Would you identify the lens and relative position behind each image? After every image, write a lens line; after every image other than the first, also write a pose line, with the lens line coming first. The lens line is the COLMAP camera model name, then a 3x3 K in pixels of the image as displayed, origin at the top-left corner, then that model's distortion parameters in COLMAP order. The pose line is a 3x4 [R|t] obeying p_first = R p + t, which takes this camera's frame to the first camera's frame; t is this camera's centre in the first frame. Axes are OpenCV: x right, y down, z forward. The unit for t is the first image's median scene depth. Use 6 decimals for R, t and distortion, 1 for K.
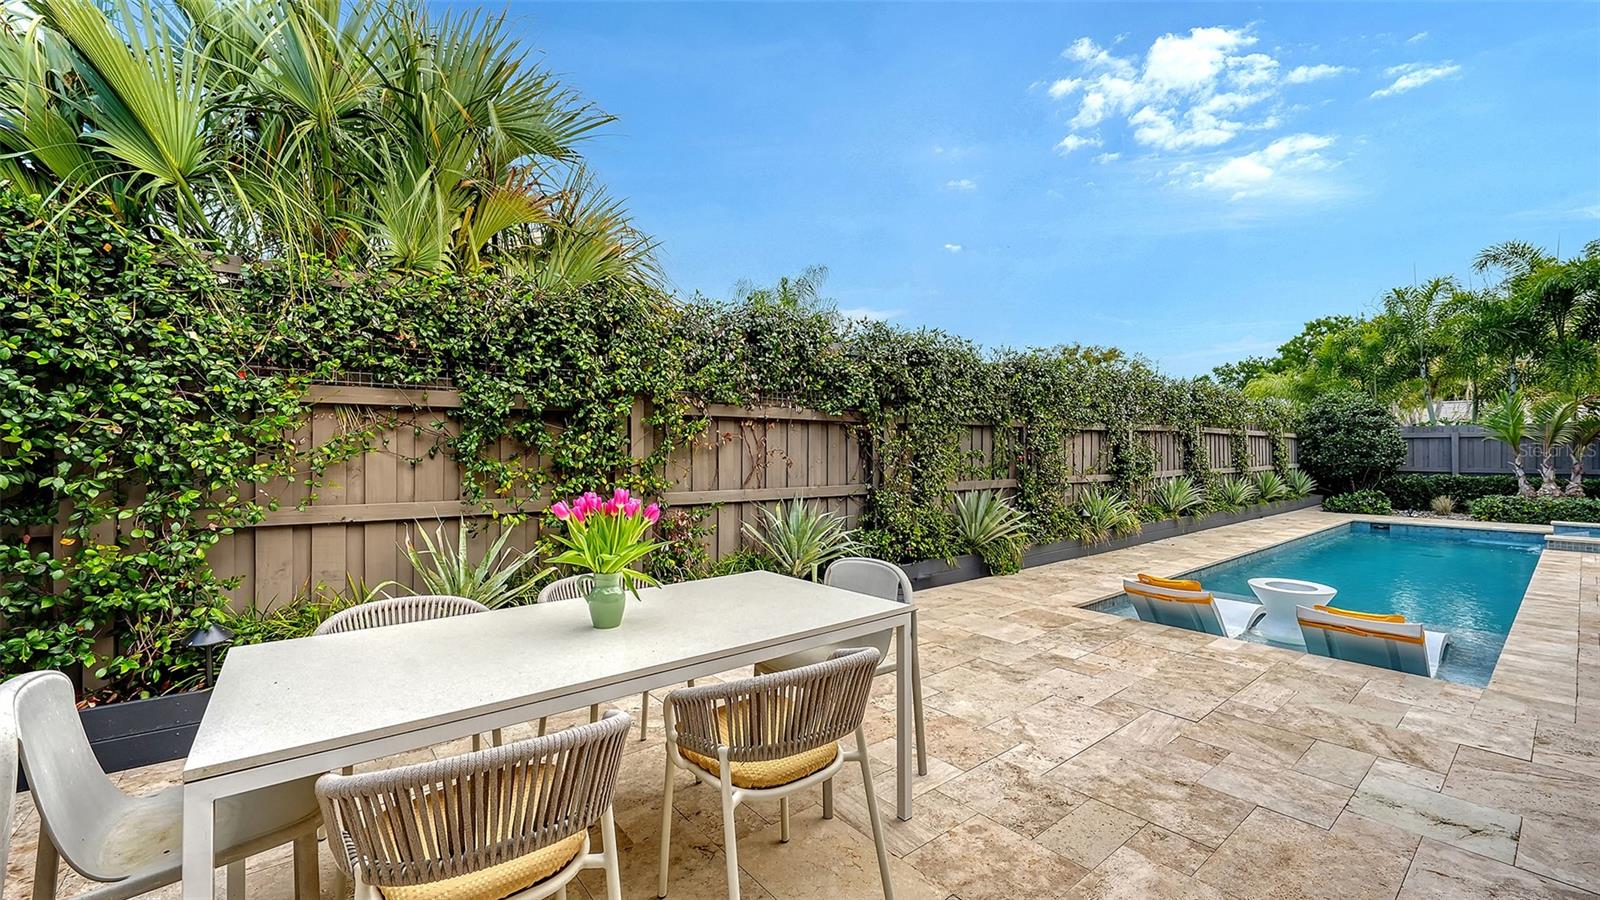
lens RADIAL K [[623.1, 0, 798.3], [0, 623.1, 438.5], [0, 0, 1]] dist [-0.001068, -0.000629]
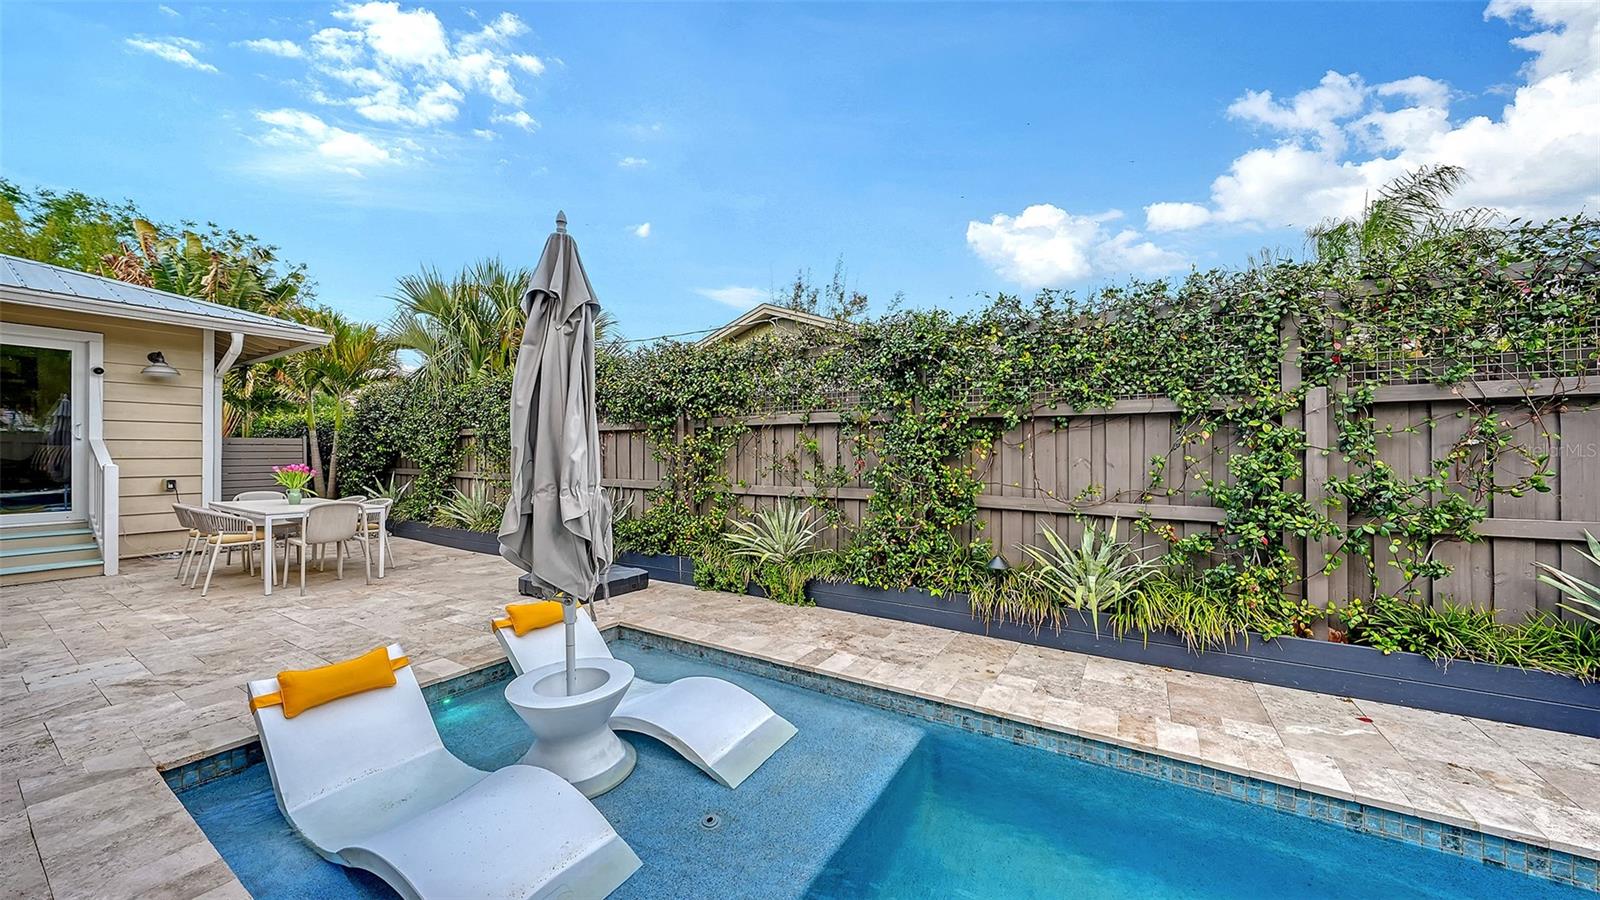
lens RADIAL K [[553.4, 0, 806.5], [0, 553.4, 451.2], [0, 0, 1]] dist [-0.003068, -0.000571]
pose [[0.342495, -0.000469, -0.939520, 0.774395], [0.008305, 0.999962, 0.002529, 0.010761], [0.939483, -0.008669, 0.342486, 0.587414]]
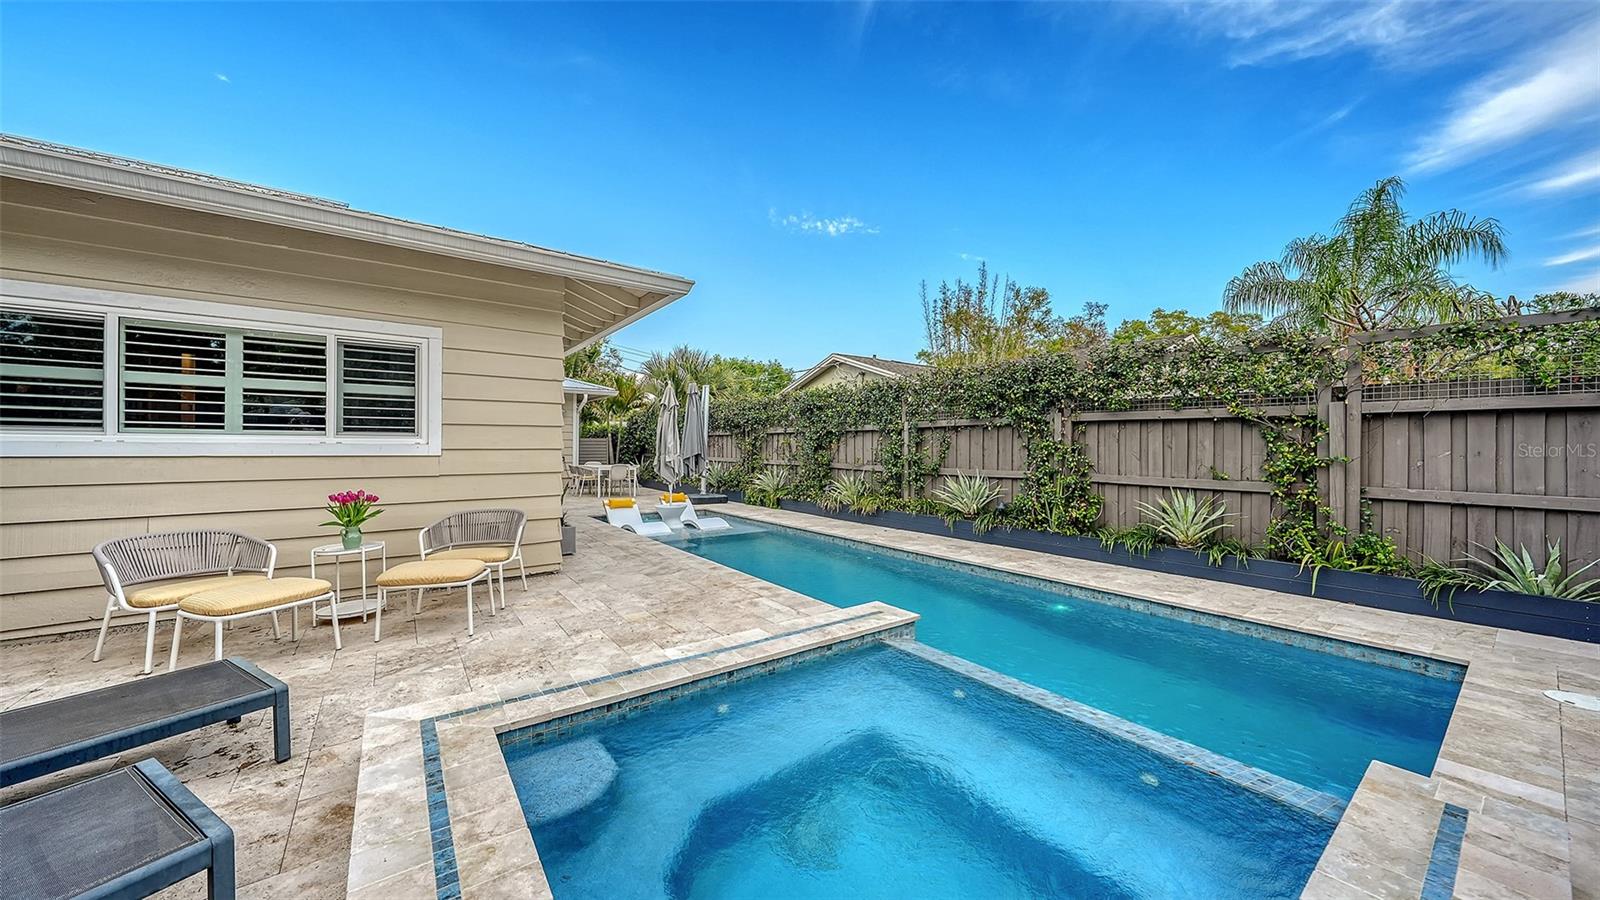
lens RADIAL K [[553.4, 0, 795.7], [0, 553.4, 442.7], [0, 0, 1]] dist [-0.003068, -0.000571]
pose [[-0.043514, -0.005689, -0.999037, 1.554026], [0.005266, 0.999969, -0.005923, 0.015111], [0.999039, -0.005519, -0.043483, 0.868957]]
